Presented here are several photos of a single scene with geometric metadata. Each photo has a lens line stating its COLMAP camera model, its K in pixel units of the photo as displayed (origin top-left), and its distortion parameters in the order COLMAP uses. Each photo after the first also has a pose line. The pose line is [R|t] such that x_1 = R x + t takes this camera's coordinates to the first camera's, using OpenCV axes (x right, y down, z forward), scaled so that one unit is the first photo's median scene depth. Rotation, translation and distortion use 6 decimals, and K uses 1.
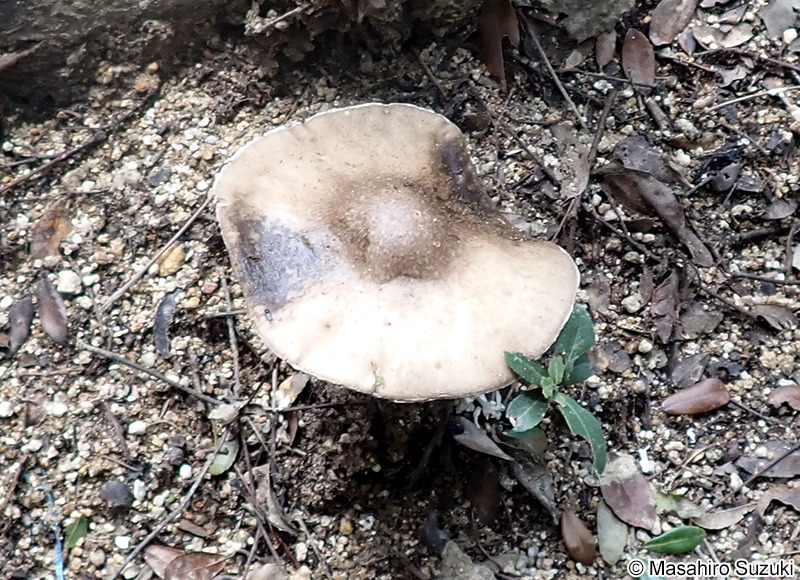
lens RADIAL K [[616.0, 0, 403.7], [0, 616.0, 293.3], [0, 0, 1]] dist [0.011168, -0.003713]
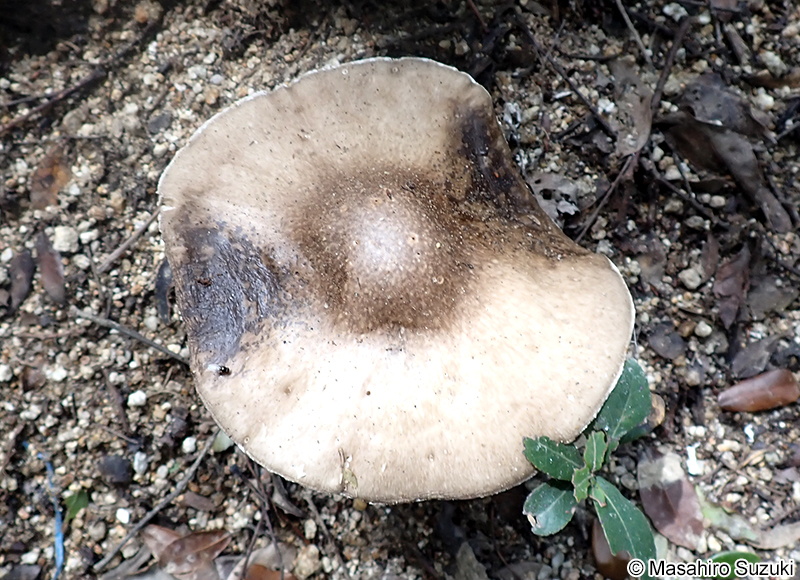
lens RADIAL K [[616.0, 0, 395.1], [0, 616.0, 285.9], [0, 0, 1]] dist [0.011168, -0.003713]
pose [[0.996394, 0.034348, -0.077589, 0.024670], [-0.025333, 0.993121, 0.114318, -0.064967], [0.080982, -0.111940, 0.990410, 0.112086]]
